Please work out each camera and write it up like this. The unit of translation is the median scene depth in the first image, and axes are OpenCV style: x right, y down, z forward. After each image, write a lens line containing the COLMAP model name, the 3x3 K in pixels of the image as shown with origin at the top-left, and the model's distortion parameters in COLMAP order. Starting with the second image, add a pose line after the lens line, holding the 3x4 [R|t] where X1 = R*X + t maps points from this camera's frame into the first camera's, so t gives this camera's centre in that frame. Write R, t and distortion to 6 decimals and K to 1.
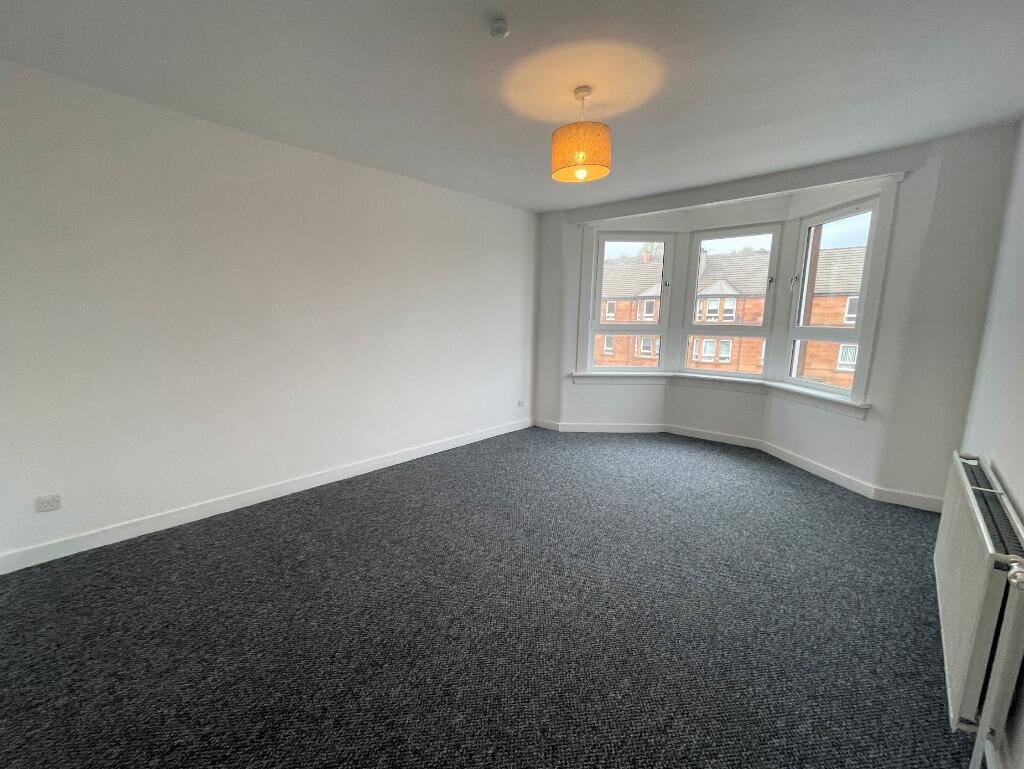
lens RADIAL K [[457.0, 0, 503.3], [0, 457.0, 394.0], [0, 0, 1]] dist [0.000965, -0.000026]
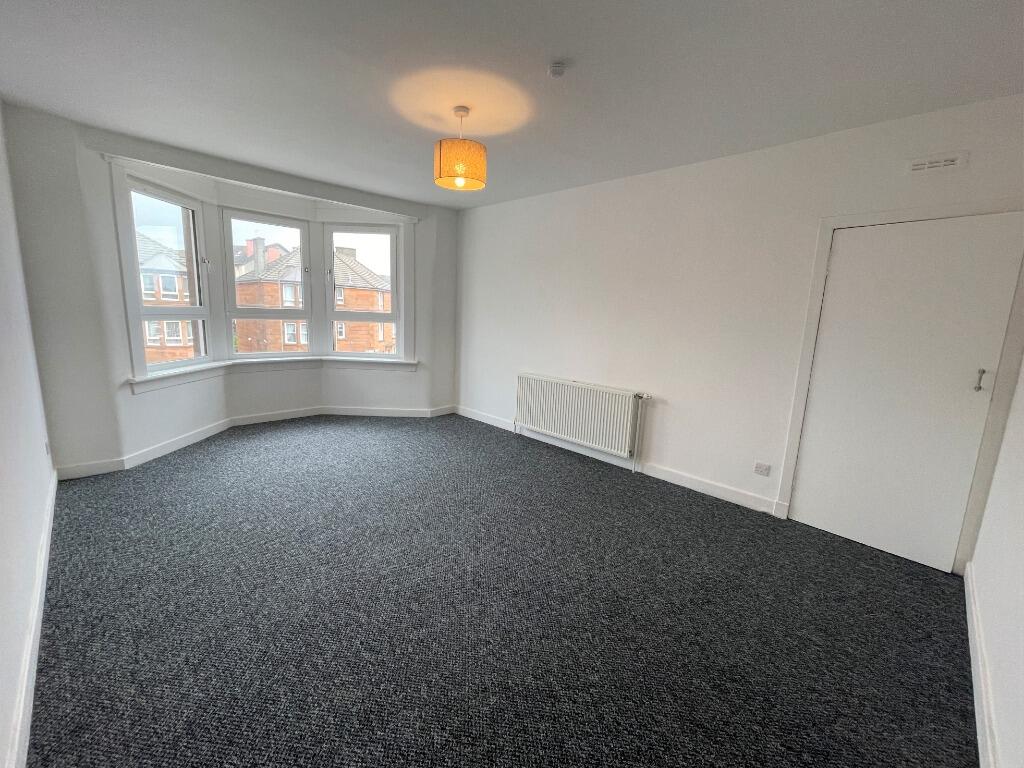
lens RADIAL K [[415.6, 0, 504.6], [0, 415.6, 380.2], [0, 0, 1]] dist [-0.000932, -0.000384]
pose [[0.061289, -0.170747, 0.983407, -0.463206], [0.125853, 0.978718, 0.162089, -0.081887], [-0.990154, 0.113831, 0.081473, 0.439622]]
